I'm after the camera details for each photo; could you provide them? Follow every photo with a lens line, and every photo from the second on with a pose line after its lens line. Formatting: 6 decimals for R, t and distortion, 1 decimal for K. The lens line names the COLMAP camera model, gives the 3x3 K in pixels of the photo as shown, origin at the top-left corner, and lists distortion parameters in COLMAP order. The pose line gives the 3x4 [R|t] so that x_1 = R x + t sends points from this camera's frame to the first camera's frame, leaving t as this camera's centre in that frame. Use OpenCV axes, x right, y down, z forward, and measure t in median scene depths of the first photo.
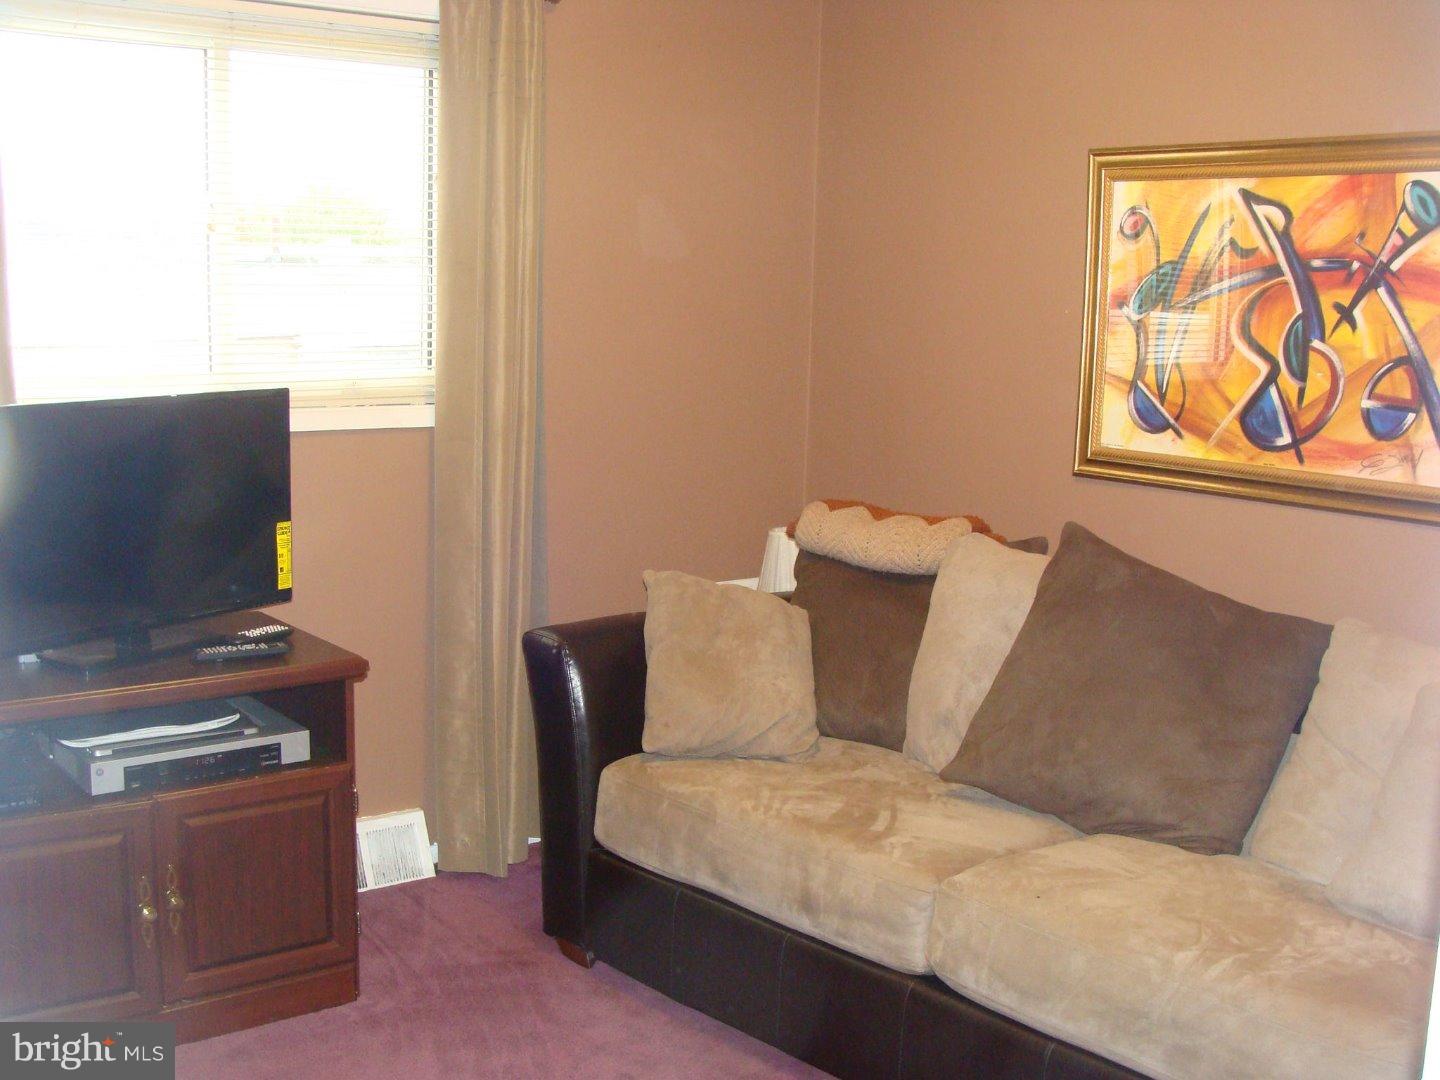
lens RADIAL K [[1623.6, 0, 721.0], [0, 1623.6, 553.7], [0, 0, 1]] dist [-0.215854, 0.269432]
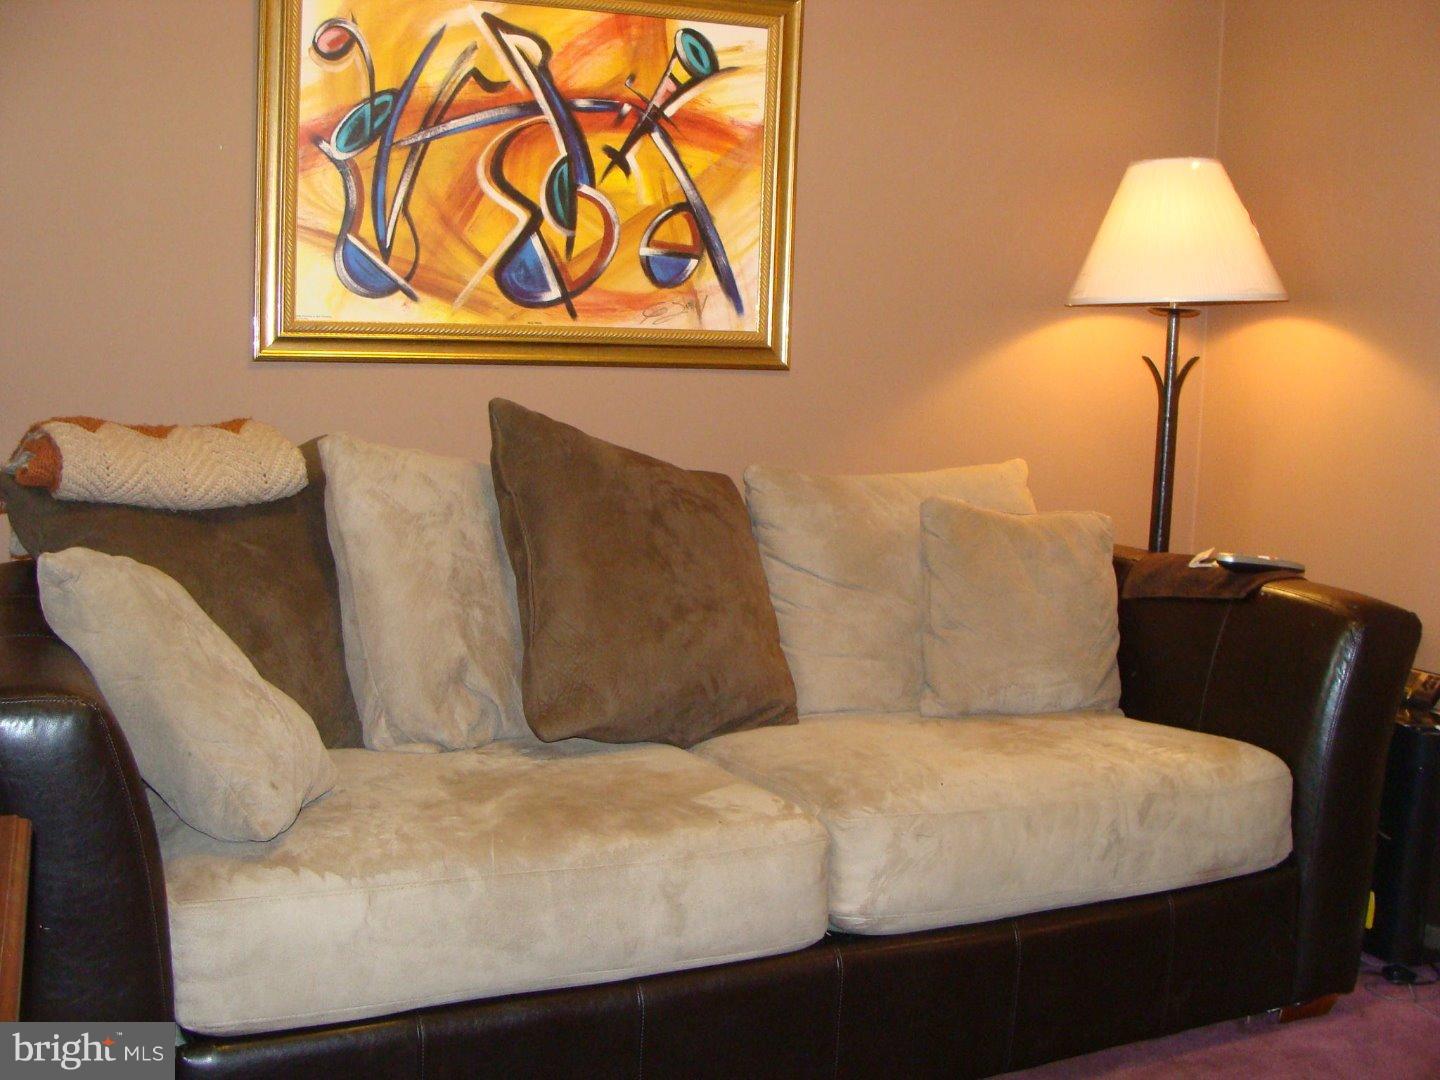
lens RADIAL K [[1623.6, 0, 721.0], [0, 1623.6, 553.7], [0, 0, 1]] dist [-0.215854, 0.269432]
pose [[0.277071, -0.137443, 0.950968, -0.529678], [0.132338, 0.985743, 0.103911, -0.008248], [-0.951692, 0.097059, 0.291310, 0.662510]]
